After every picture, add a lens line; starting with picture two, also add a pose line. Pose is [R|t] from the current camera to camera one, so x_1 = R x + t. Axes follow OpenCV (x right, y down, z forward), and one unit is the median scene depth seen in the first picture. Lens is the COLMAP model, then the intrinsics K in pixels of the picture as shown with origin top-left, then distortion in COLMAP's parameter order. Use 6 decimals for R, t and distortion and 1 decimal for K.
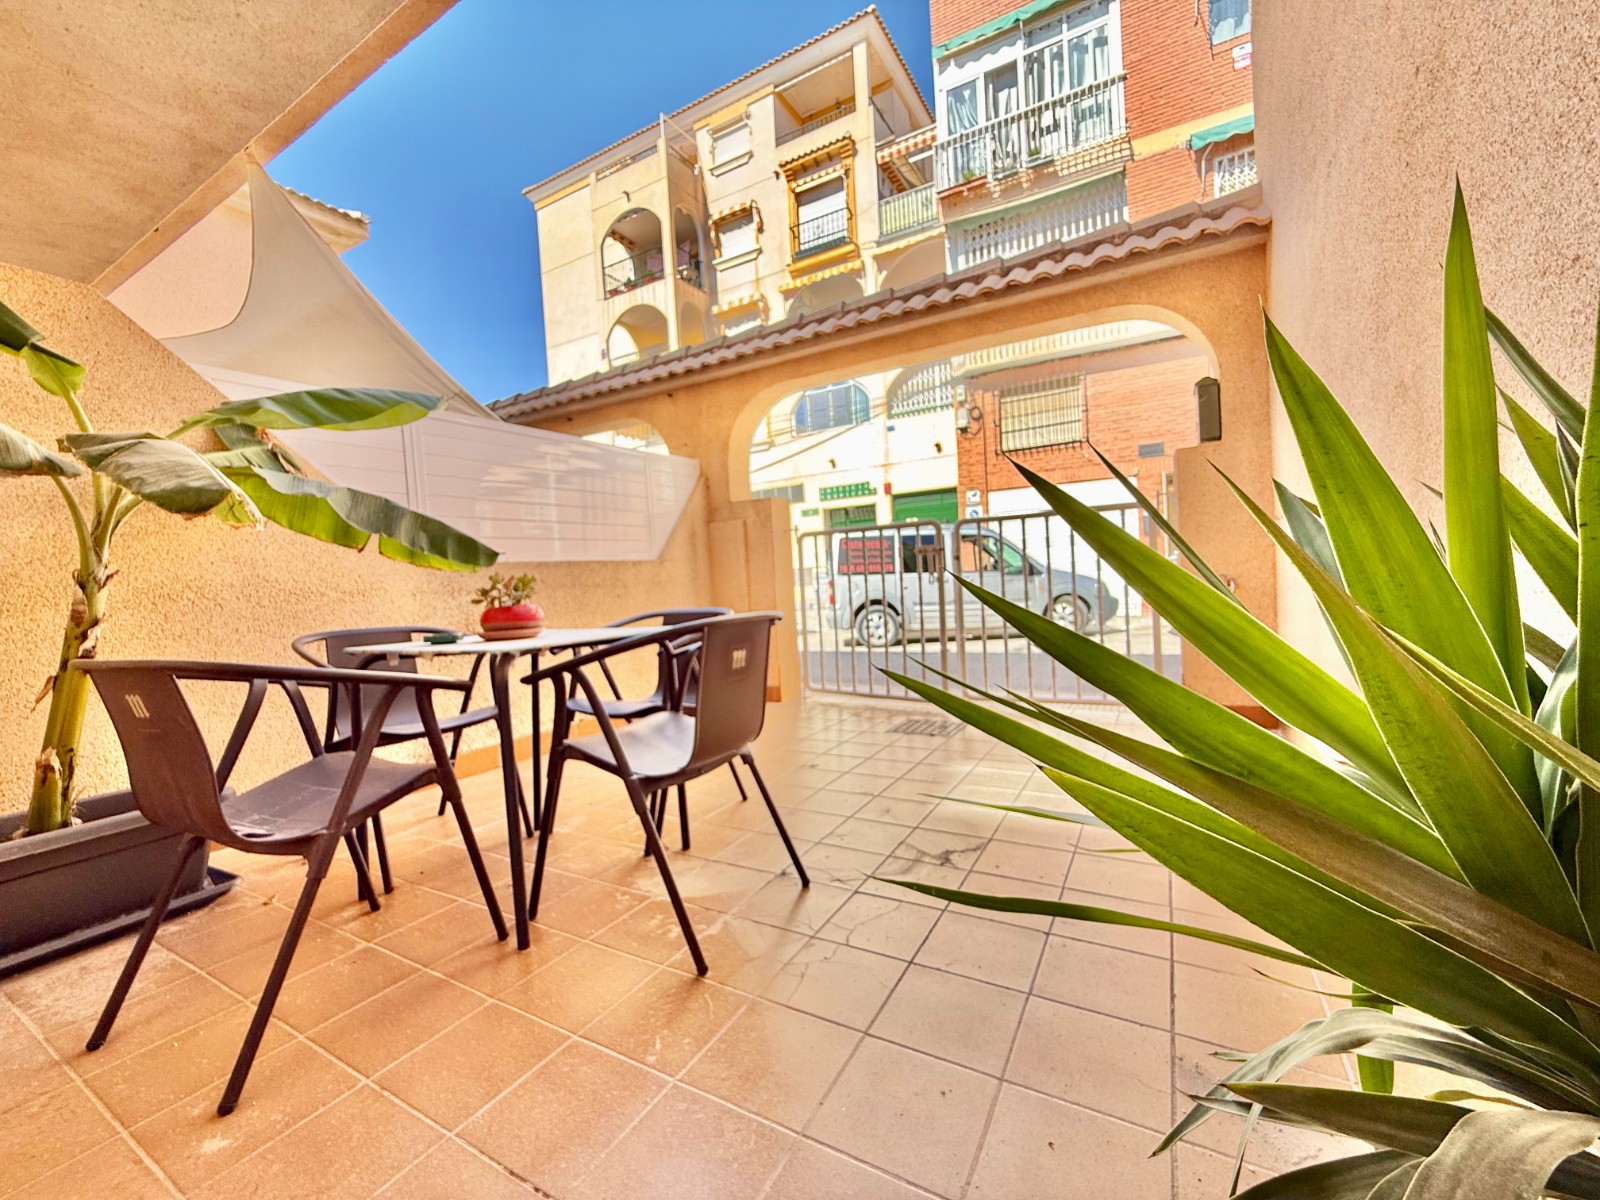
lens RADIAL K [[641.2, 0, 794.1], [0, 641.2, 599.6], [0, 0, 1]] dist [-0.002928, 0.000049]
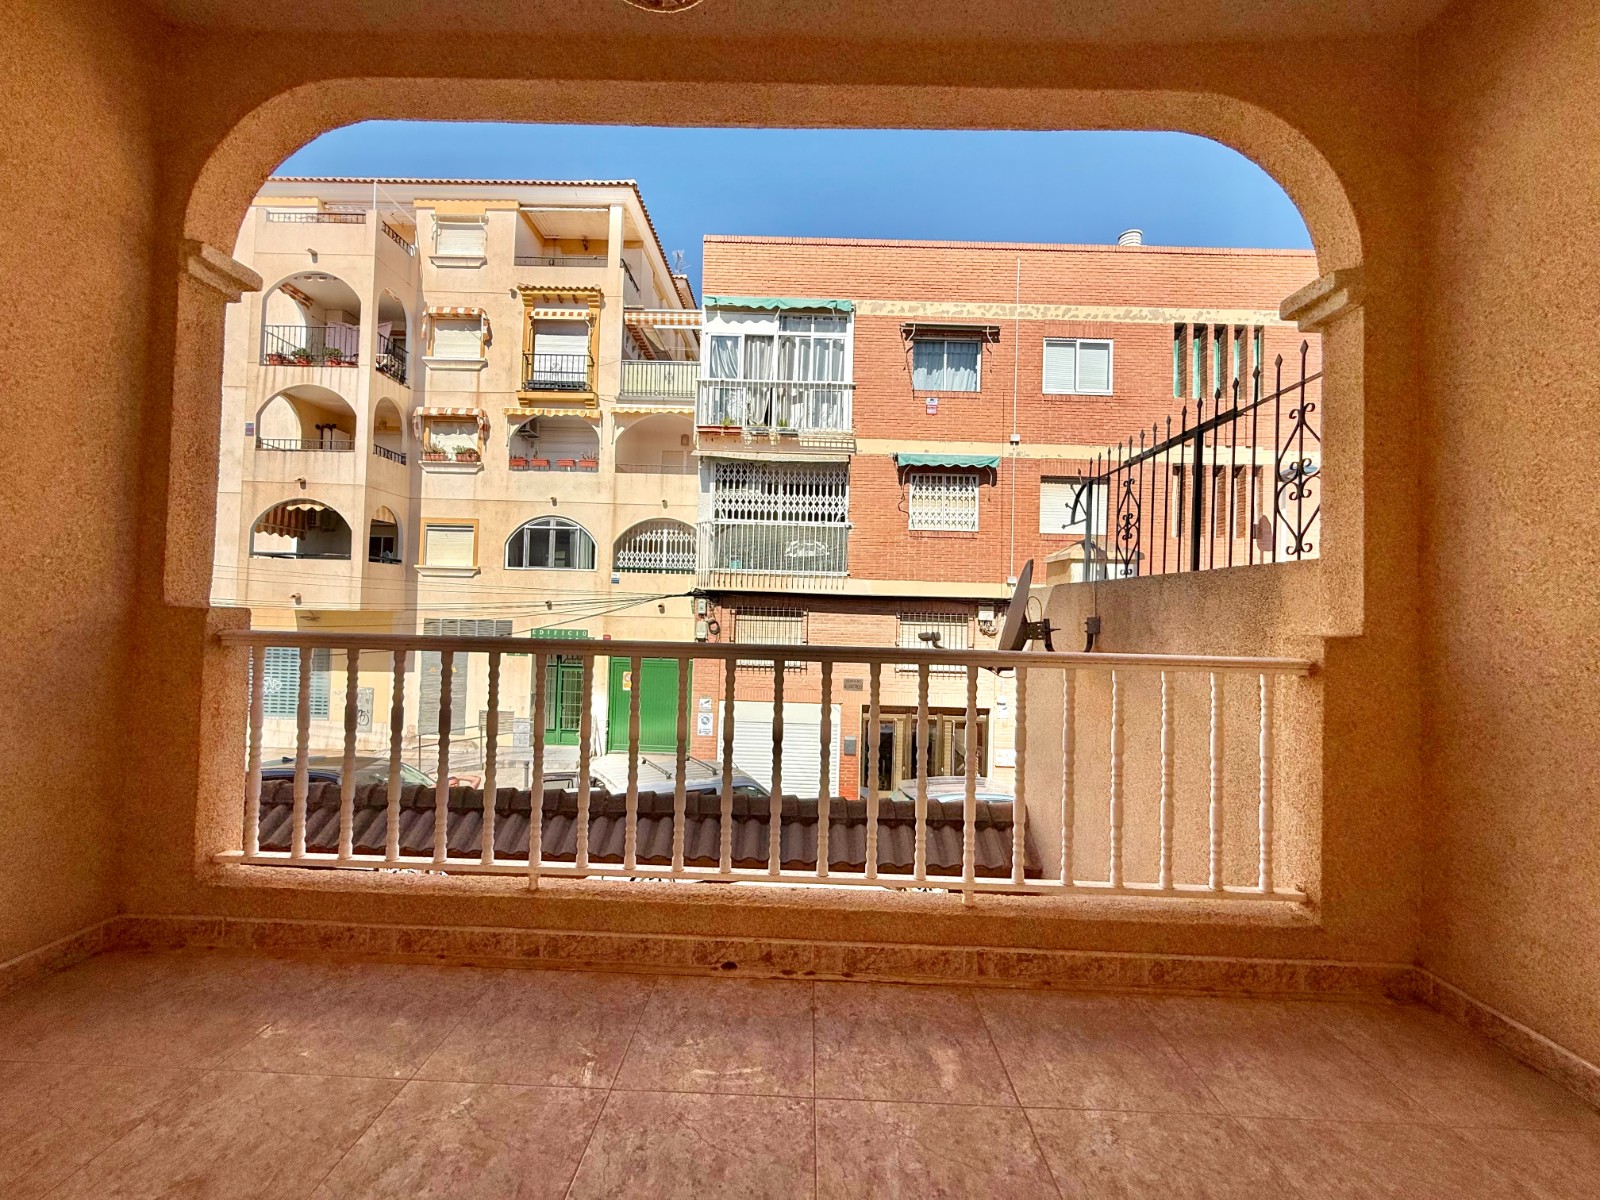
lens RADIAL K [[637.0, 0, 793.4], [0, 637.0, 597.8], [0, 0, 1]] dist [-0.000996, 0.000249]
pose [[0.873971, 0.092073, 0.477176, -0.079880], [-0.060035, 0.994823, -0.081999, -0.181730], [-0.482255, 0.043017, 0.874974, -0.000413]]
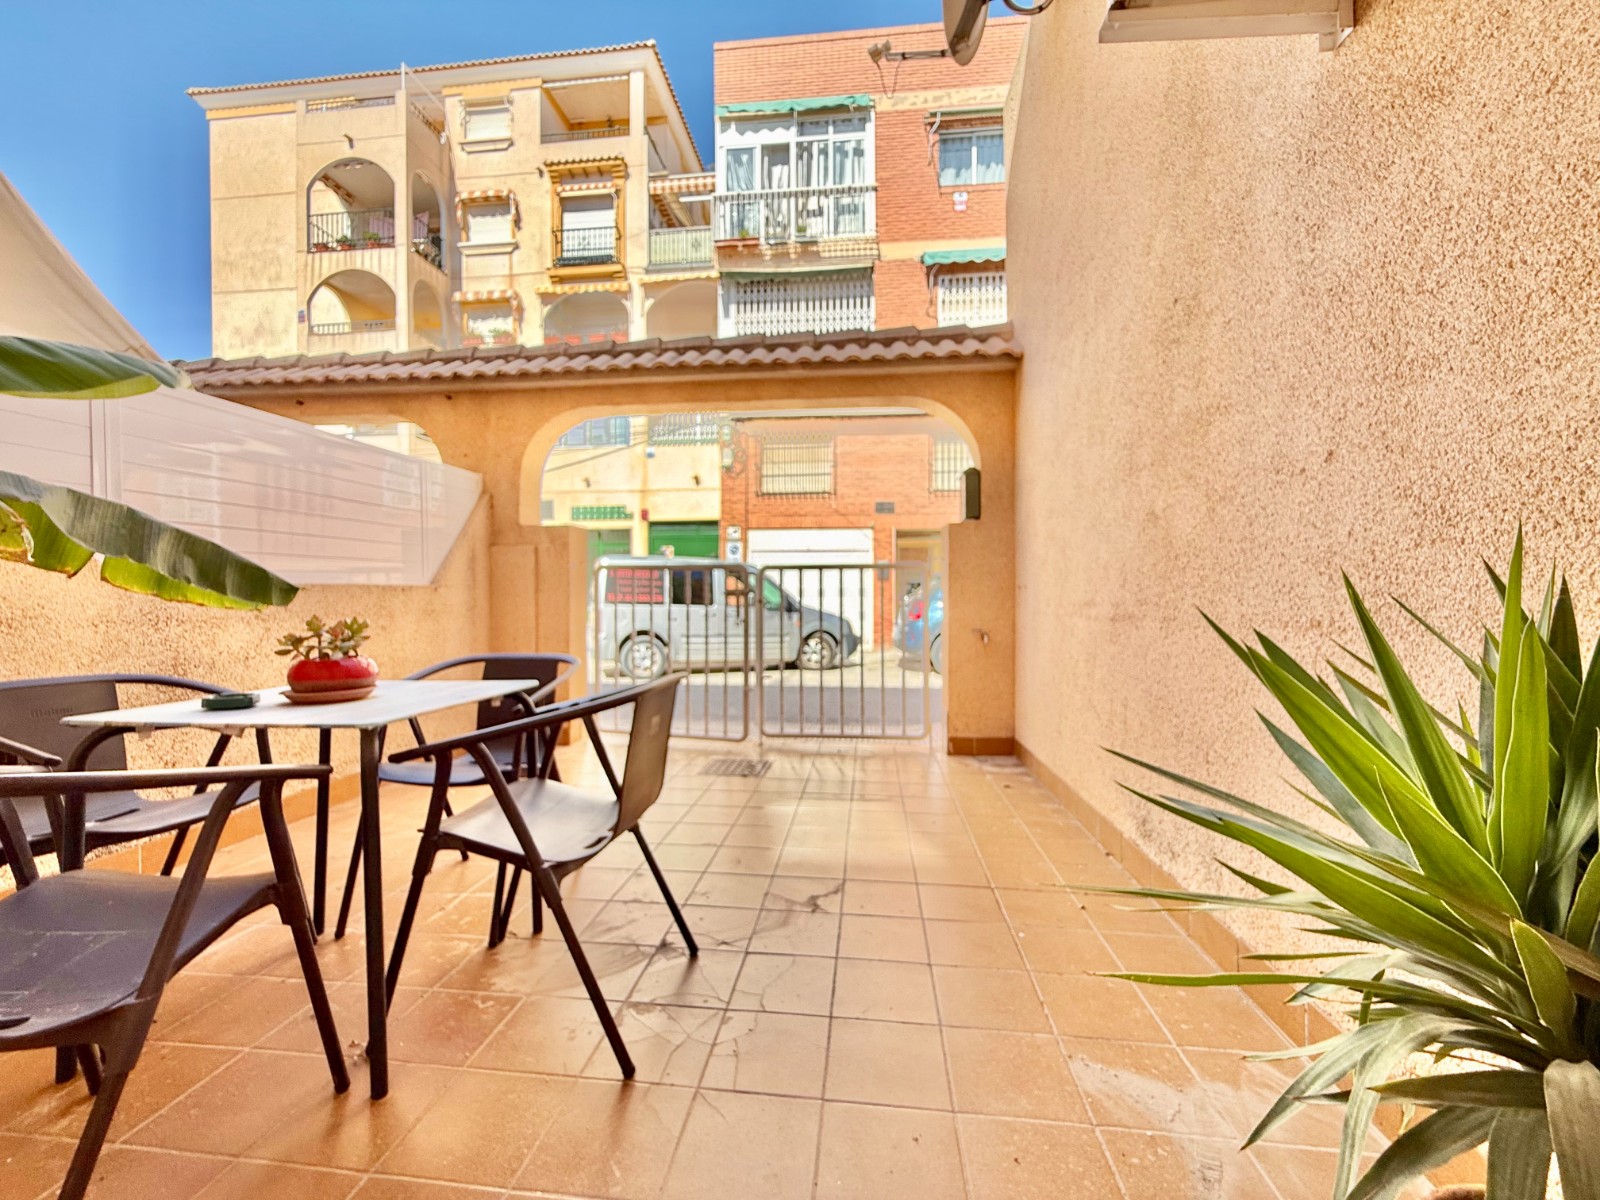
lens RADIAL K [[641.2, 0, 794.1], [0, 641.2, 599.6], [0, 0, 1]] dist [-0.002928, 0.000049]
pose [[0.917471, 0.050184, 0.394625, -0.026791], [-0.035186, 0.998360, -0.045154, -0.005516], [-0.396243, 0.027542, 0.917732, 0.003600]]
